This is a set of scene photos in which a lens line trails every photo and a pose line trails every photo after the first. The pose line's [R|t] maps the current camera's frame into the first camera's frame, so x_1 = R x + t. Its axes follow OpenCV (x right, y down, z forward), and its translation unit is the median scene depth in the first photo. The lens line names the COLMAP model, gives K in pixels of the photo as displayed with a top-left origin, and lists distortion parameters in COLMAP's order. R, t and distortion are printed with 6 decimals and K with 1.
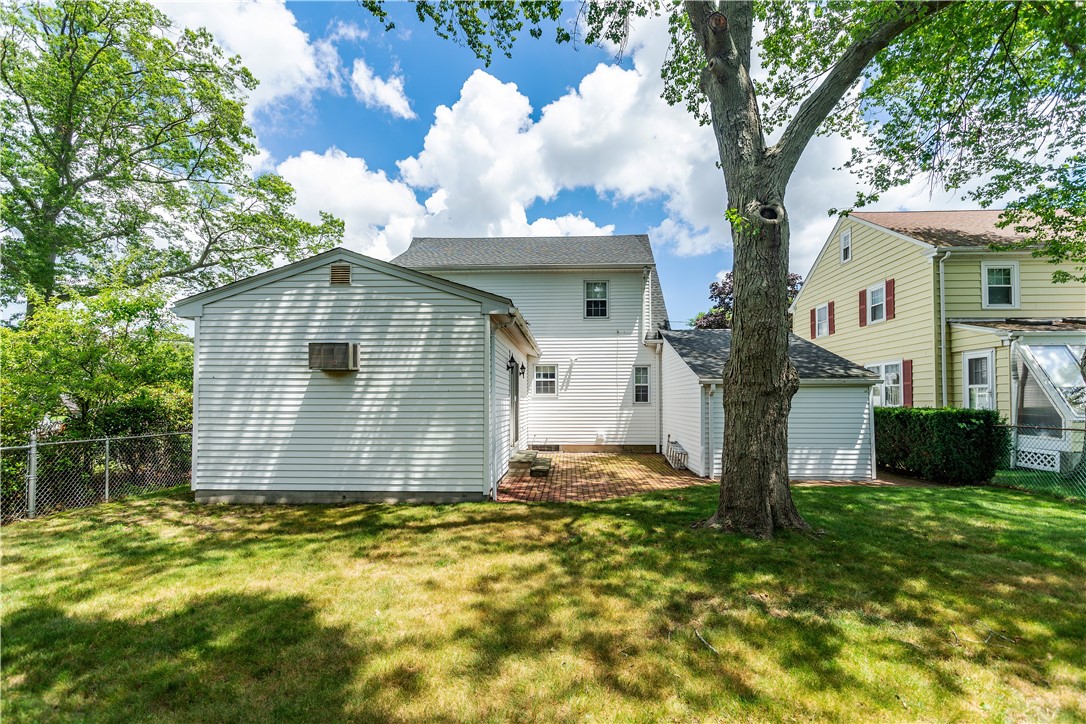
lens RADIAL K [[500.4, 0, 535.6], [0, 500.4, 398.3], [0, 0, 1]] dist [-0.018760, 0.010420]
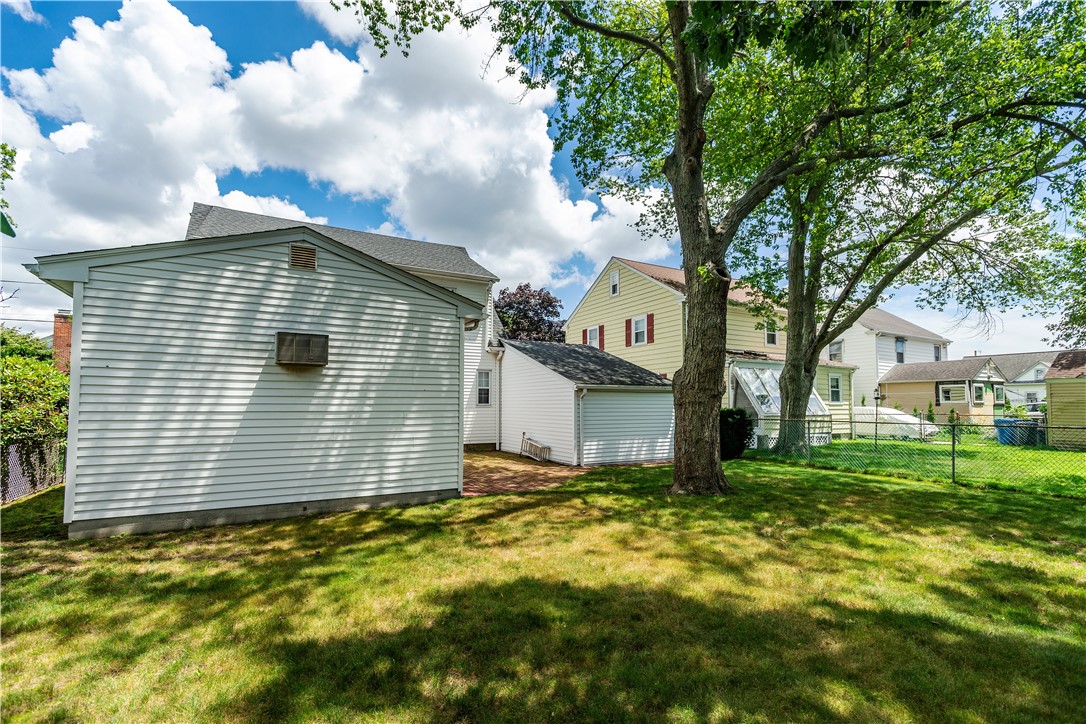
lens RADIAL K [[500.4, 0, 535.6], [0, 500.4, 398.3], [0, 0, 1]] dist [-0.018760, 0.010420]
pose [[0.847808, 0.009255, 0.530223, -0.513619], [-0.004926, 0.999942, -0.009577, 0.009531], [-0.530281, 0.005508, 0.847804, 0.033417]]
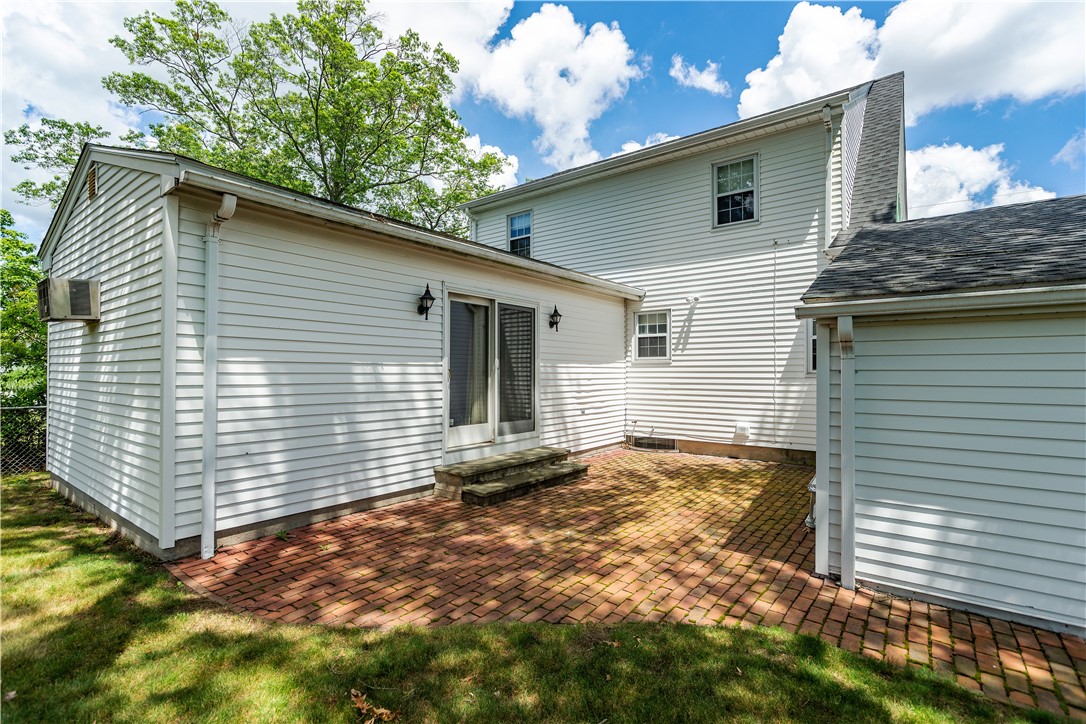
lens RADIAL K [[488.5, 0, 543.0], [0, 488.5, 362.0], [0, 0, 1]] dist [-0.000578, 0.009189]
pose [[0.827497, -0.009155, -0.561395, 0.483437], [0.002176, 0.999912, -0.013098, 0.009470], [0.561466, 0.009617, 0.827444, 0.780344]]
